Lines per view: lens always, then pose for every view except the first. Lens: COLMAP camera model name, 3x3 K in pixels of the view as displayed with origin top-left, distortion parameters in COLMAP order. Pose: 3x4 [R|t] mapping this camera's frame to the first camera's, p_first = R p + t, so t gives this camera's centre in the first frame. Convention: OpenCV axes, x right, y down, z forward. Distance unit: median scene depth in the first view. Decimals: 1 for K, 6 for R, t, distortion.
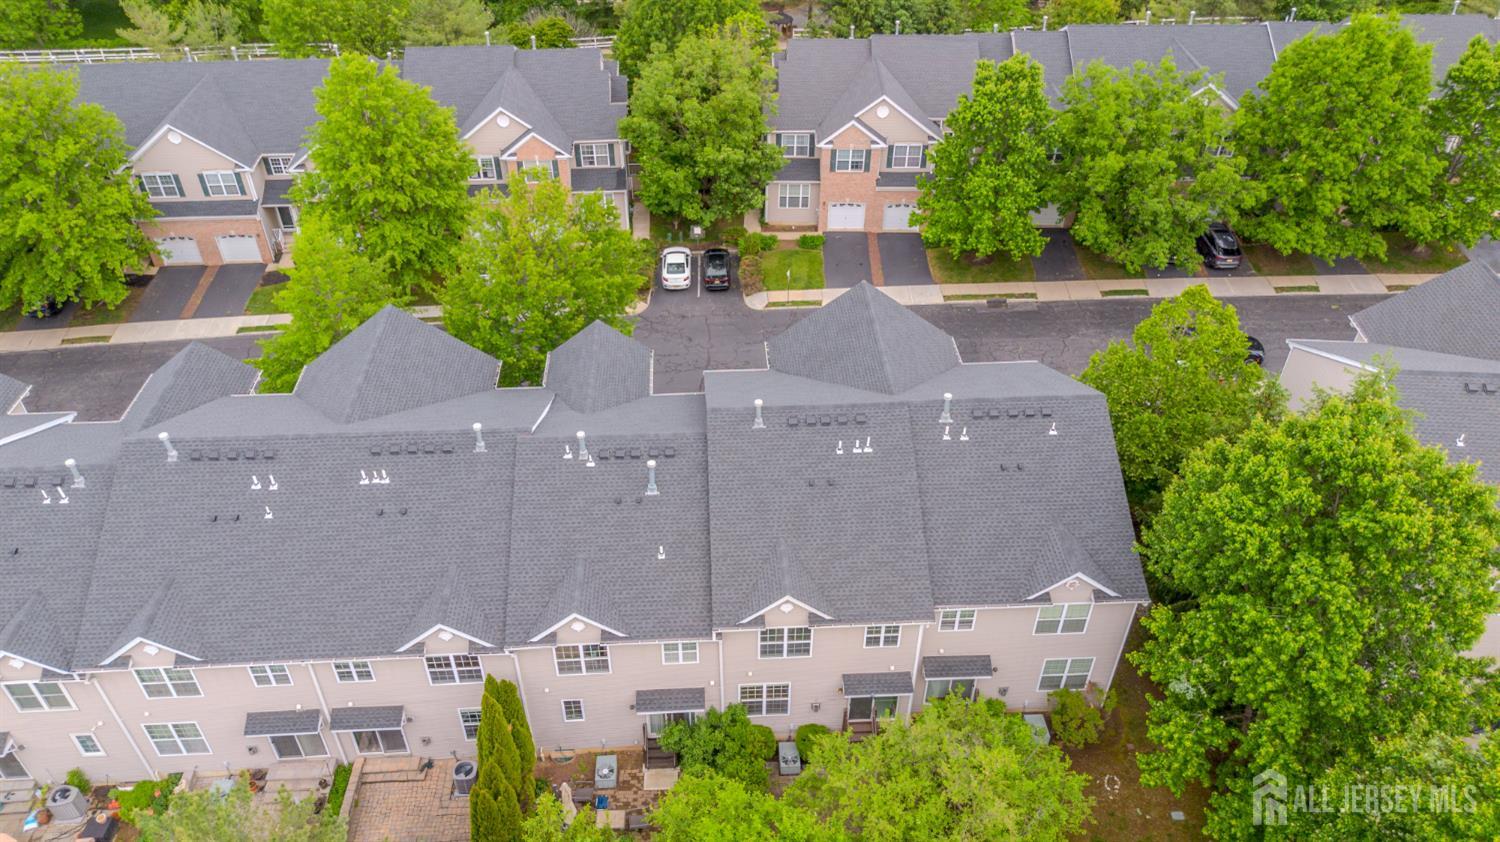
lens RADIAL K [[1057.4, 0, 748.4], [0, 1057.4, 420.1], [0, 0, 1]] dist [0.082279, -0.084447]
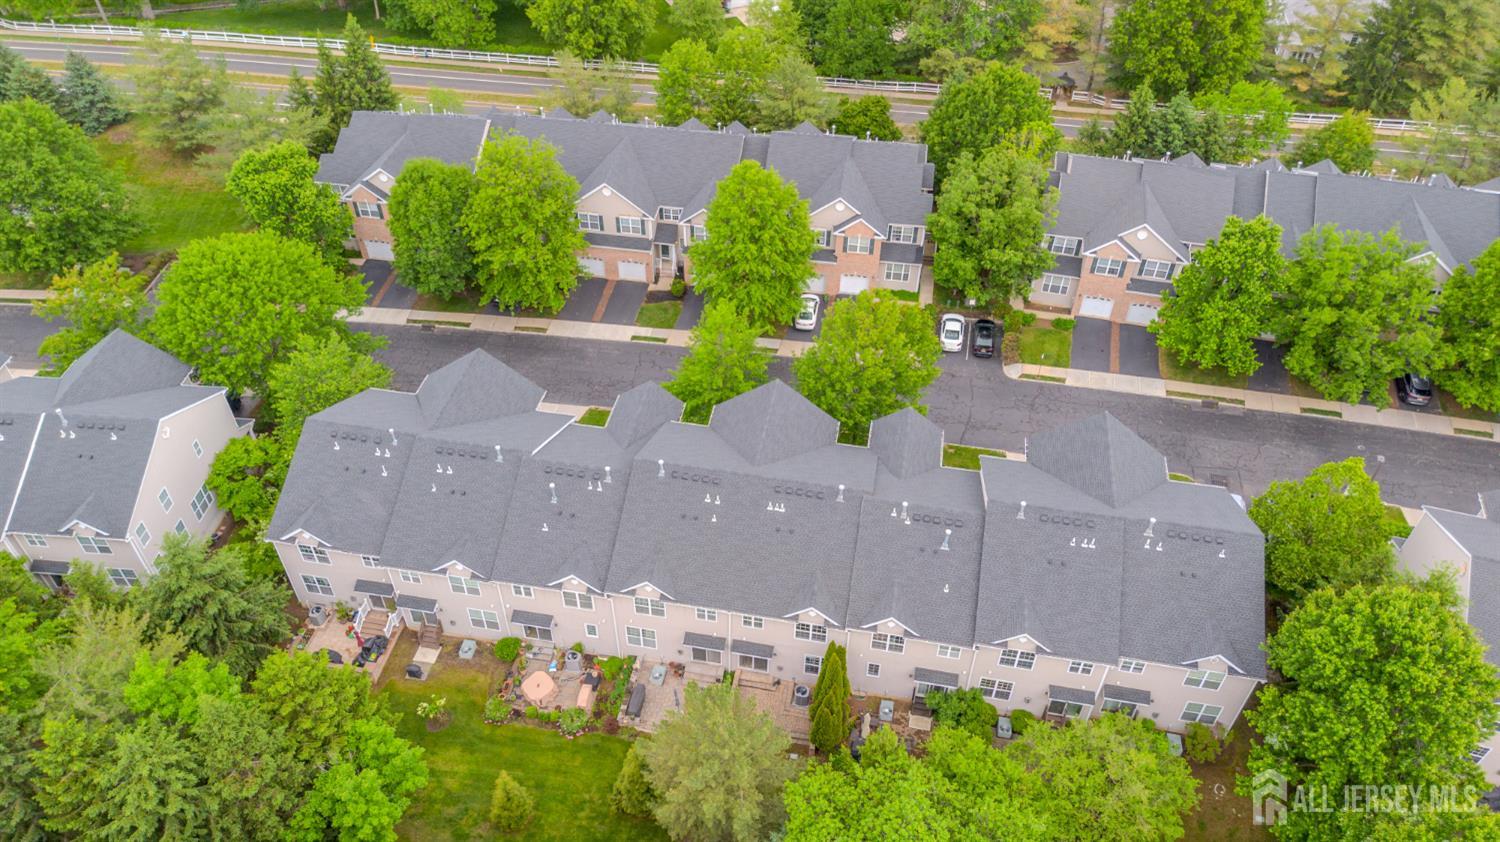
lens RADIAL K [[1057.4, 0, 748.4], [0, 1057.4, 420.1], [0, 0, 1]] dist [0.082279, -0.084447]
pose [[0.972152, 0.161814, -0.169516, -0.117804], [-0.149422, 0.985237, 0.083556, -0.177277], [0.180534, -0.055900, 0.981979, -0.509511]]
